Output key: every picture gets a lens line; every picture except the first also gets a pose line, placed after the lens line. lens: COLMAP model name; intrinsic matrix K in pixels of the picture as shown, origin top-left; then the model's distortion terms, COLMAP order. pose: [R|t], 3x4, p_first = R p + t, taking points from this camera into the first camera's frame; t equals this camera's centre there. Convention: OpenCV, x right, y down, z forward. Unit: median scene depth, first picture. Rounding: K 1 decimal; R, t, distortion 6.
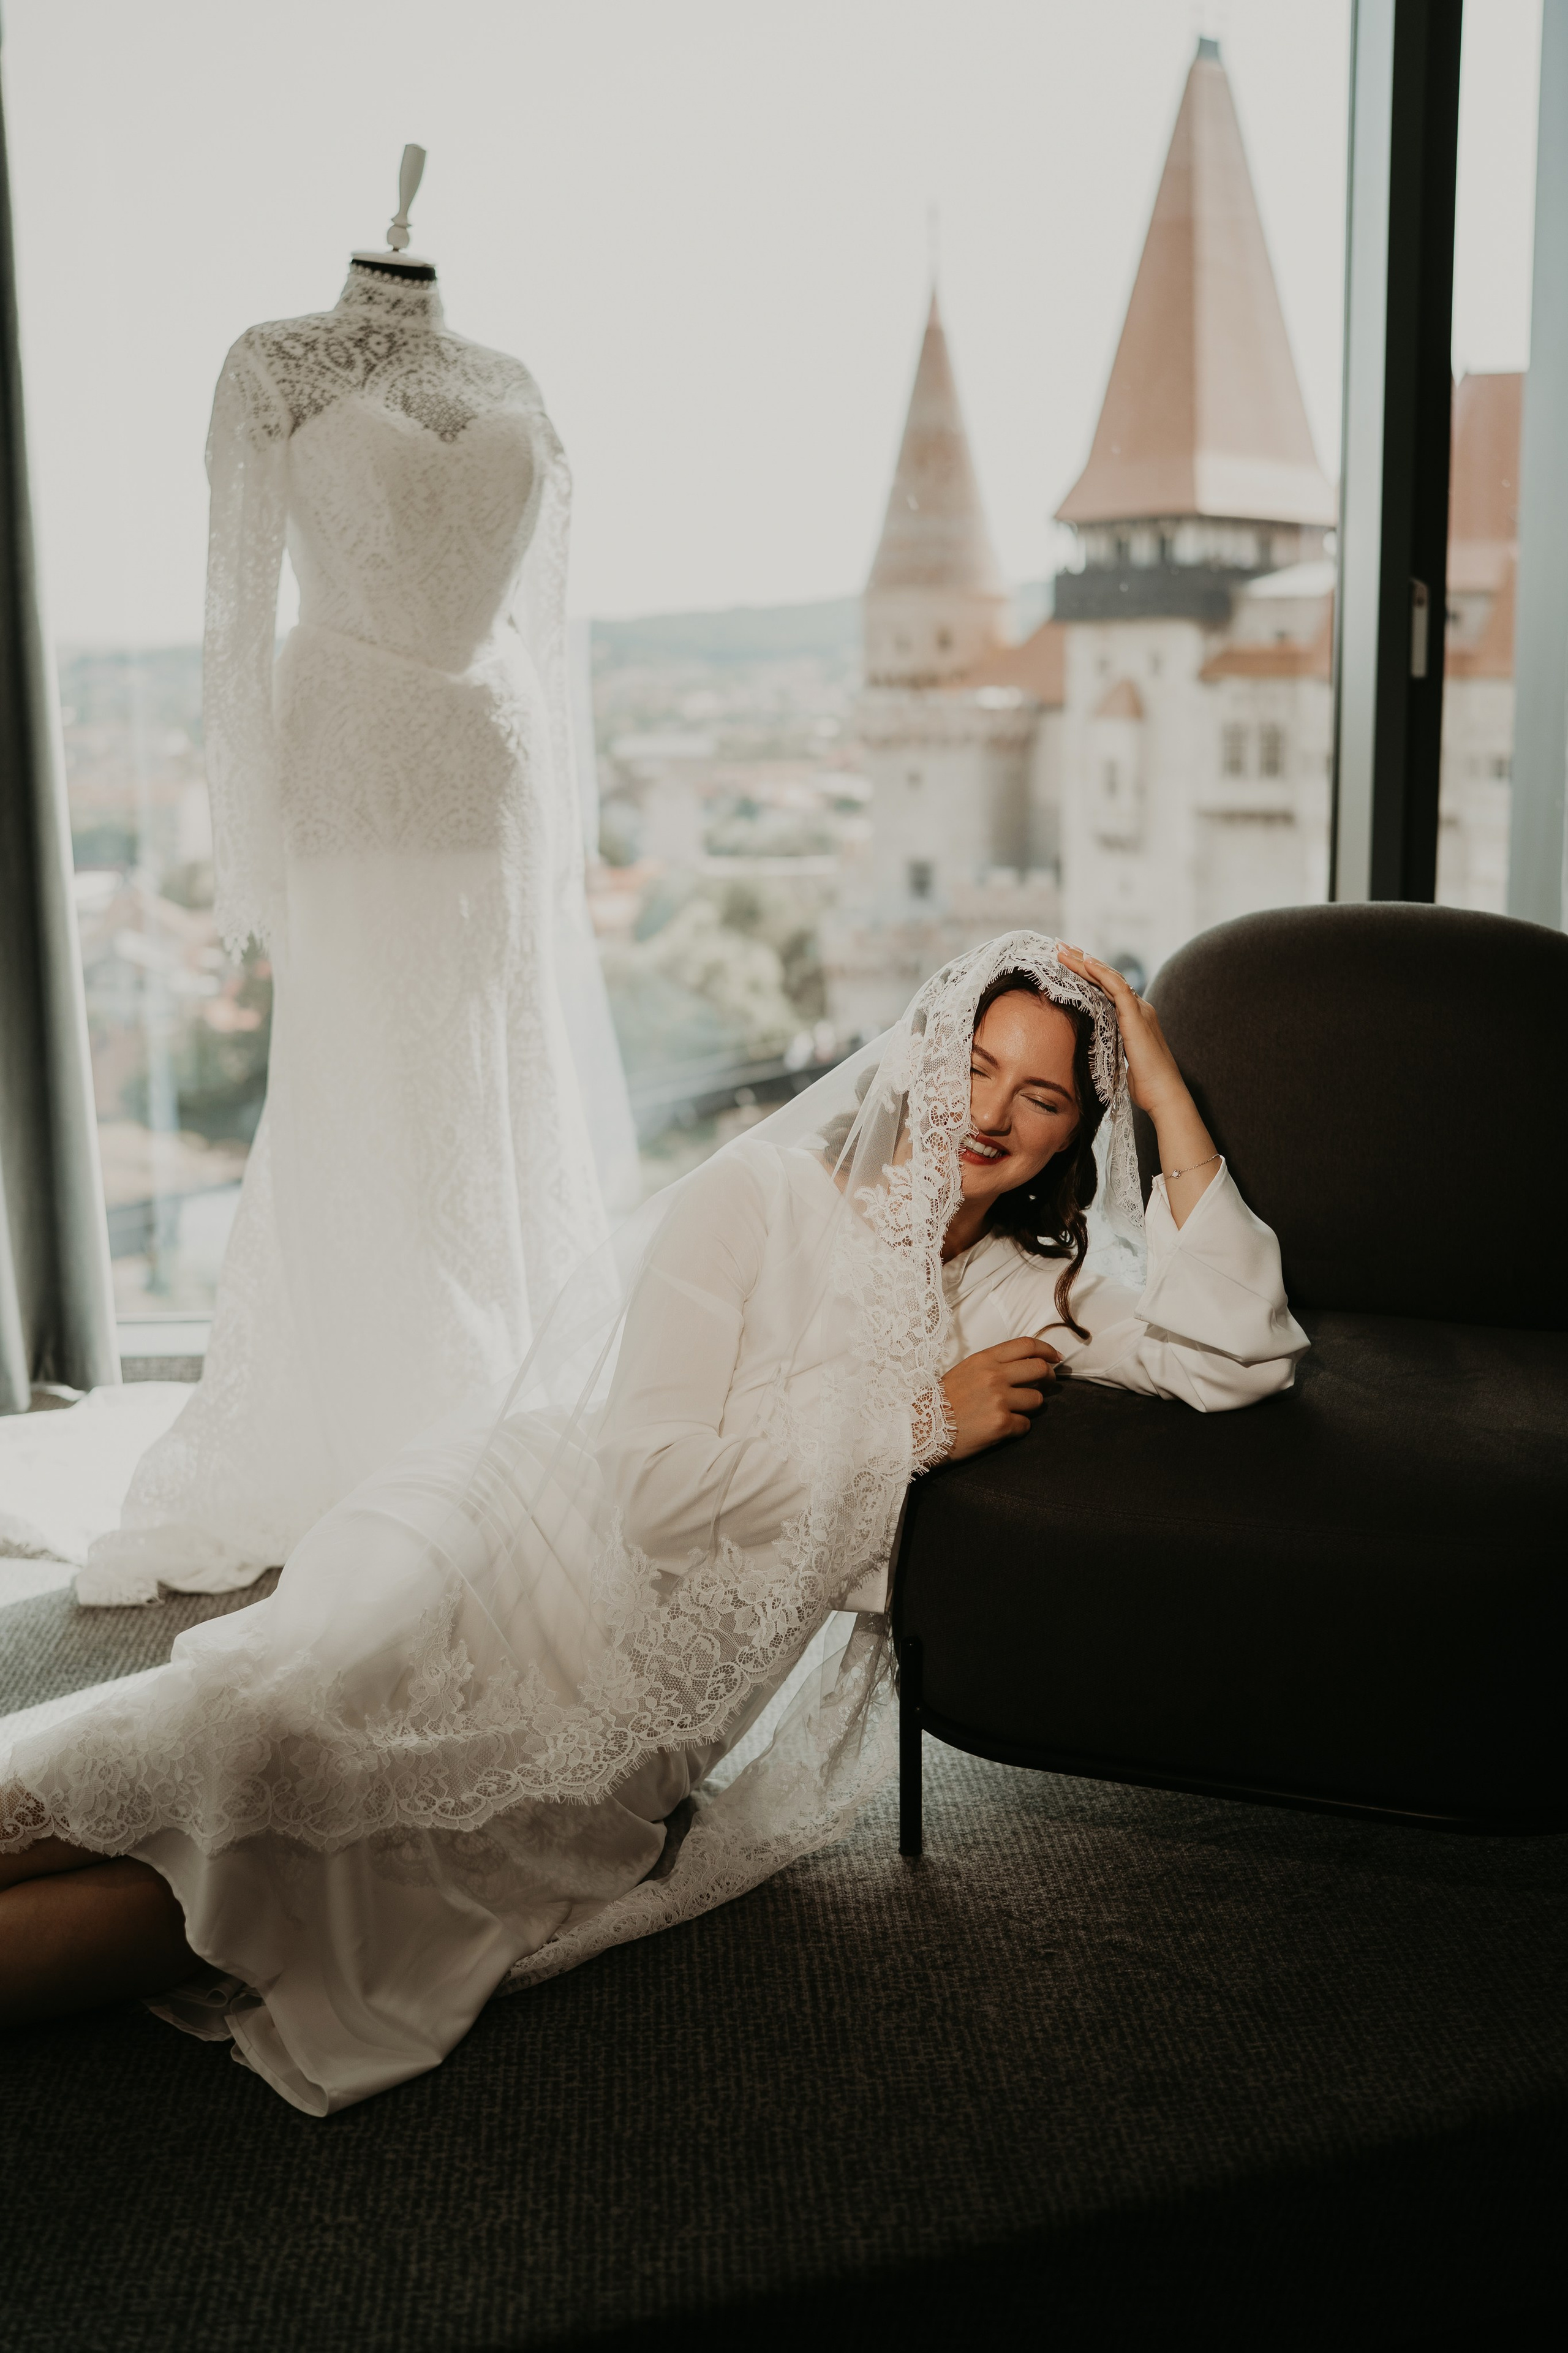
lens RADIAL K [[2368.1, 0, 799.3], [0, 2368.1, 1174.7], [0, 0, 1]] dist [-0.196879, 0.240091]
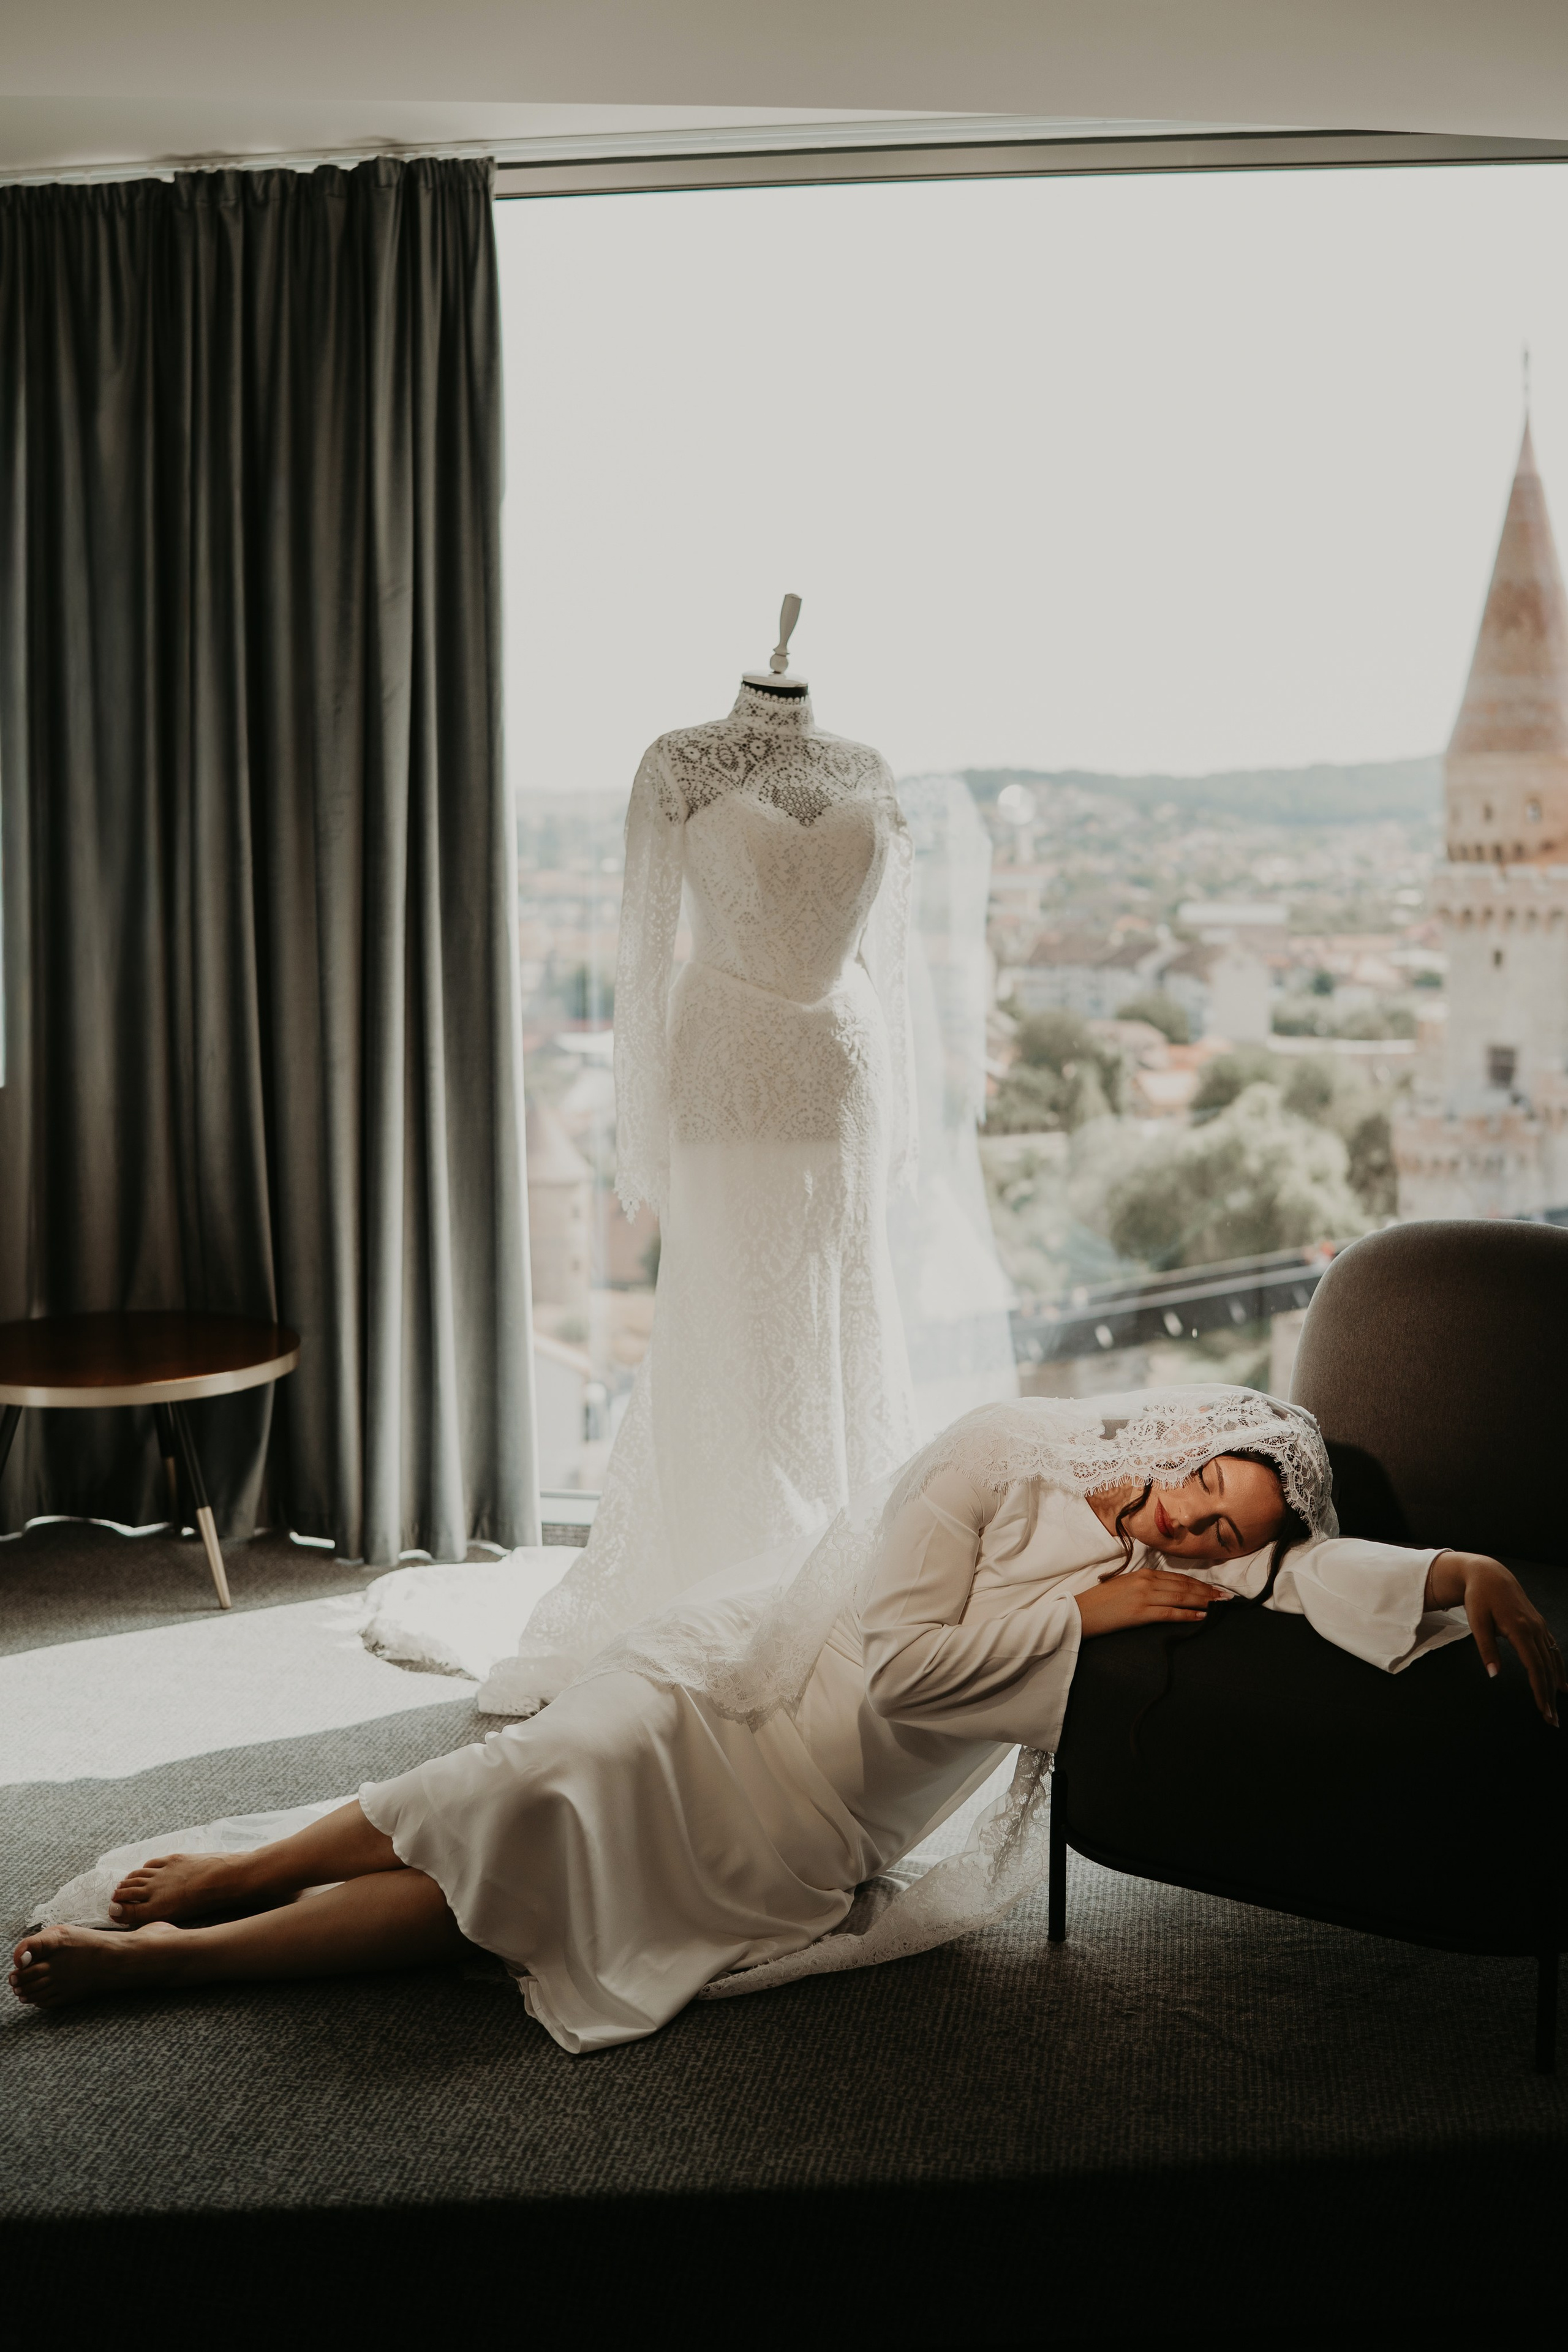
lens RADIAL K [[2557.4, 0, 788.6], [0, 2557.4, 1088.9], [0, 0, 1]] dist [-0.219549, 0.258638]
pose [[0.972837, 0.033802, -0.229010, 0.166753], [-0.058289, 0.993175, -0.101020, -0.026205], [0.224032, 0.111625, 0.968168, -0.356184]]
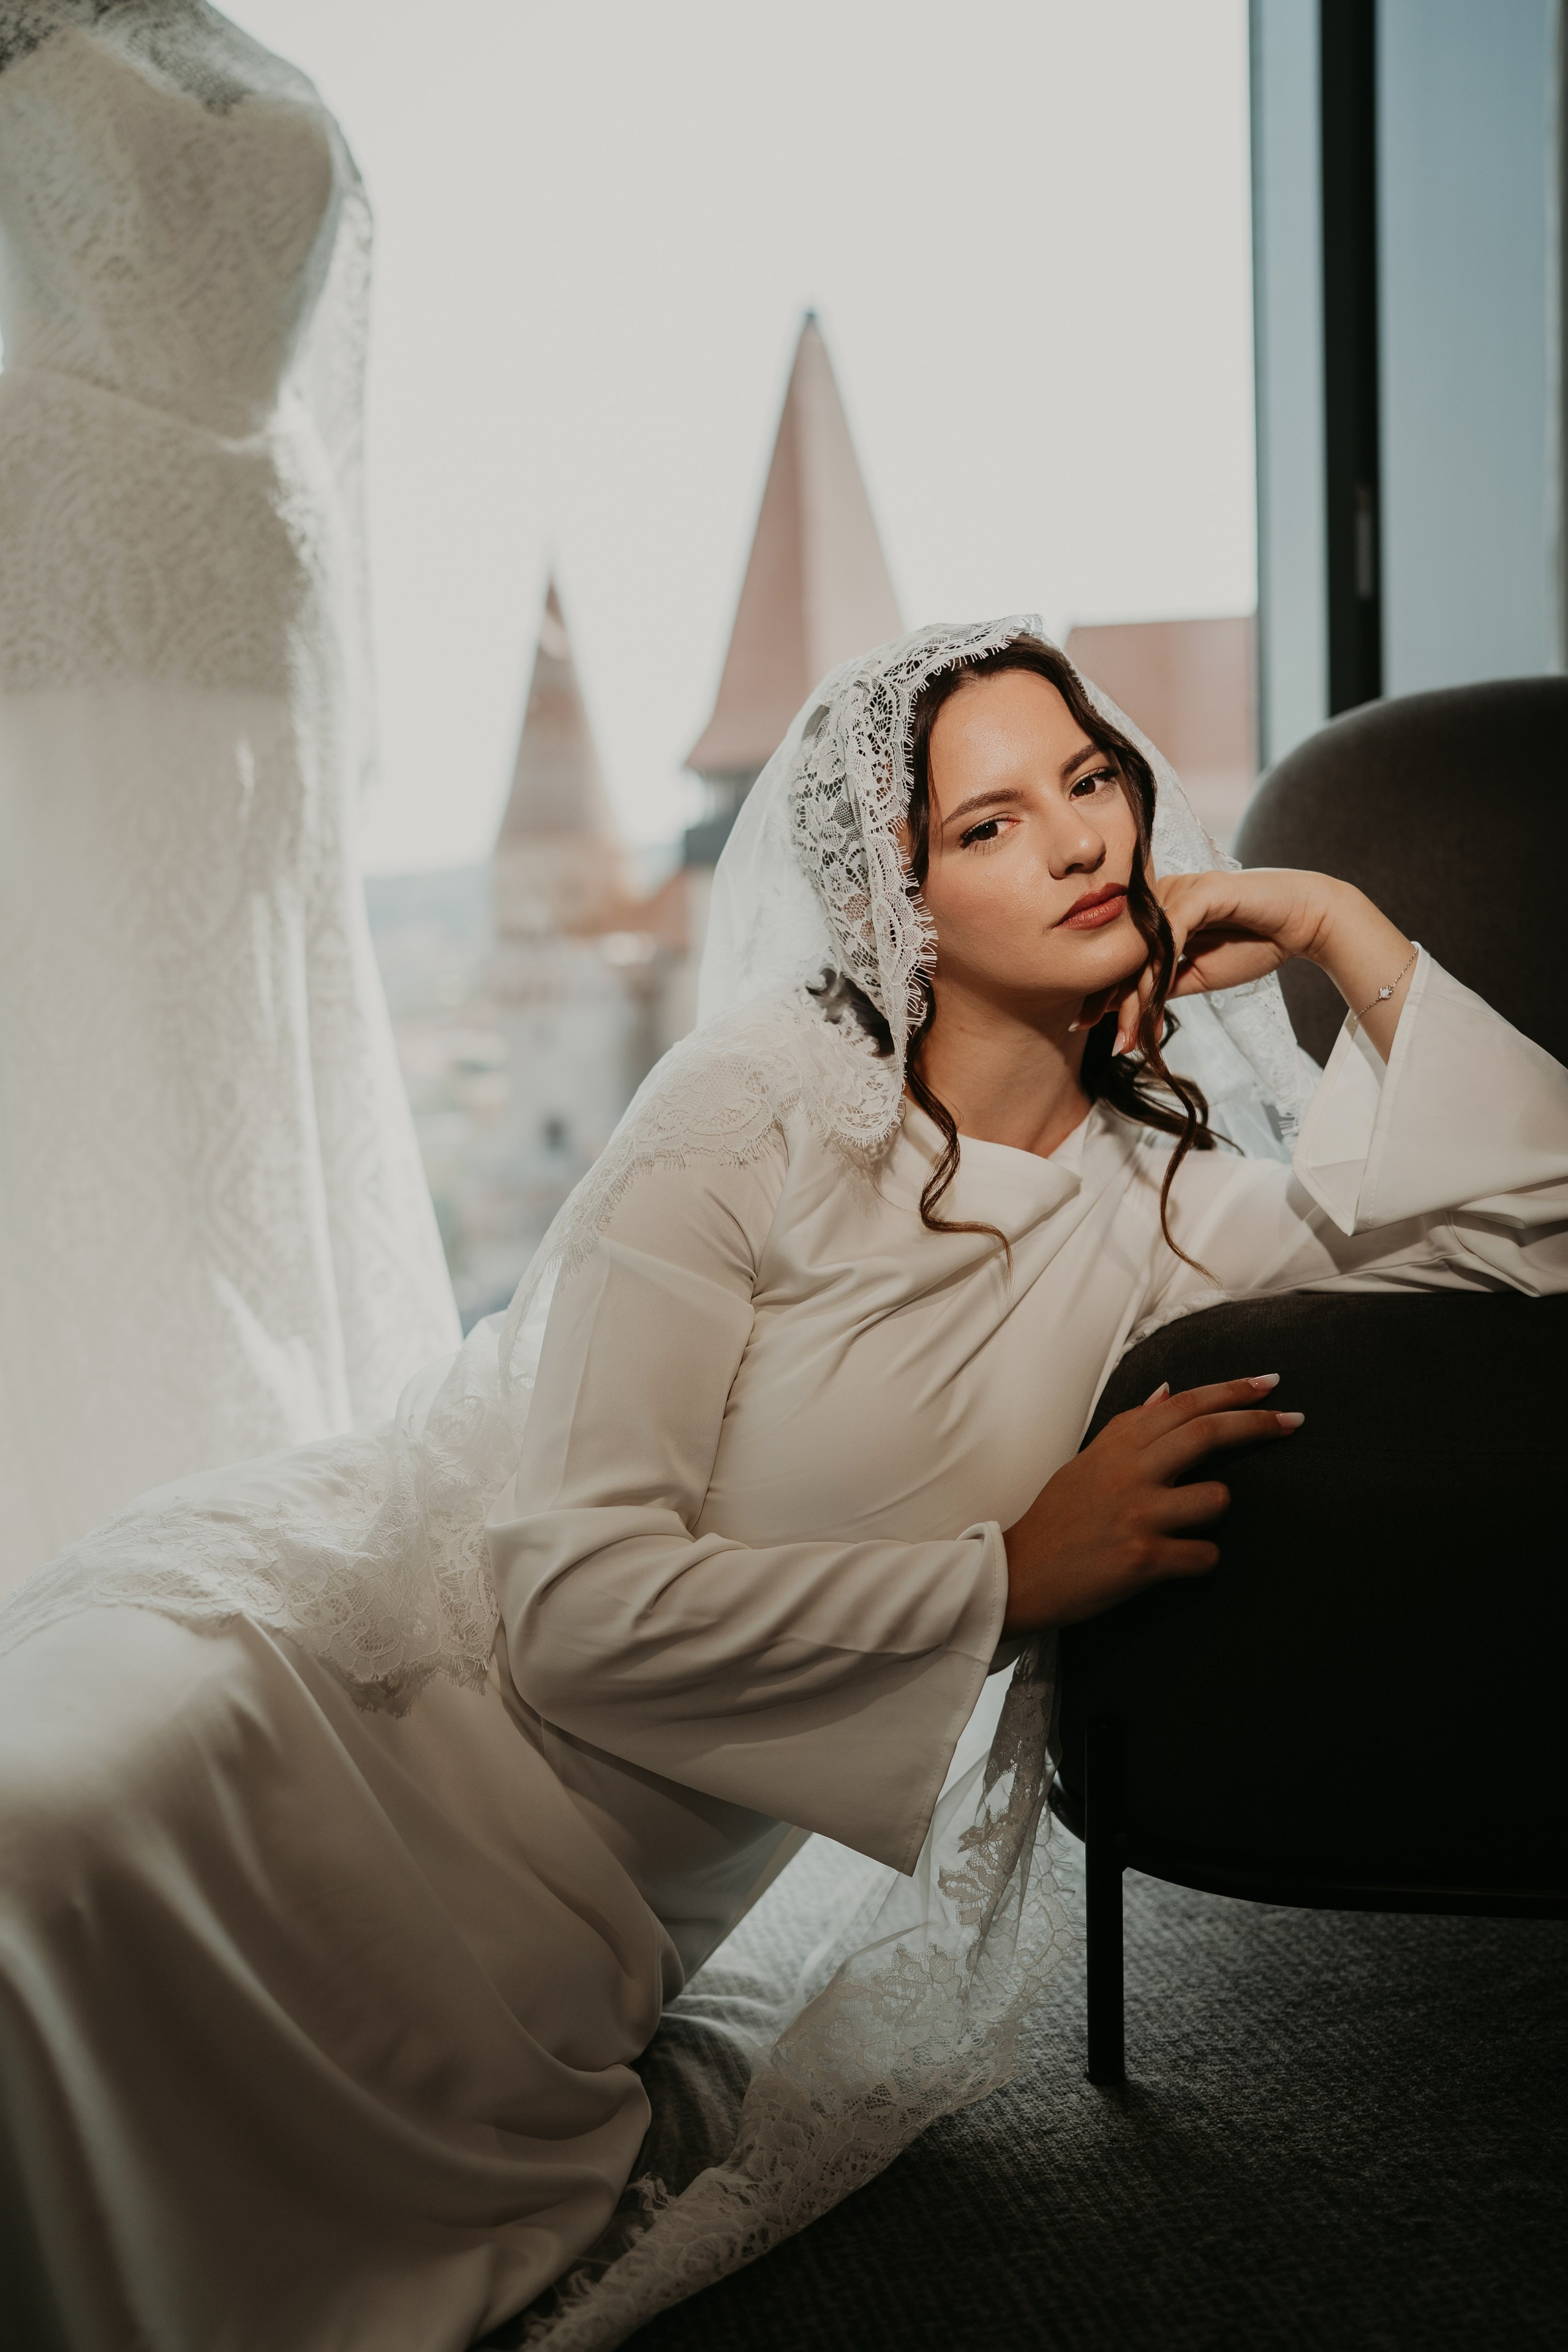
lens RADIAL K [[2340.2, 0, 767.3], [0, 2340.2, 1204.7], [0, 0, 1]] dist [-0.204068, 0.248780]
pose [[0.988807, -0.037112, 0.144513, -0.095174], [0.051074, 0.994248, -0.094137, 0.091543], [-0.140188, 0.100464, 0.985015, 0.321638]]
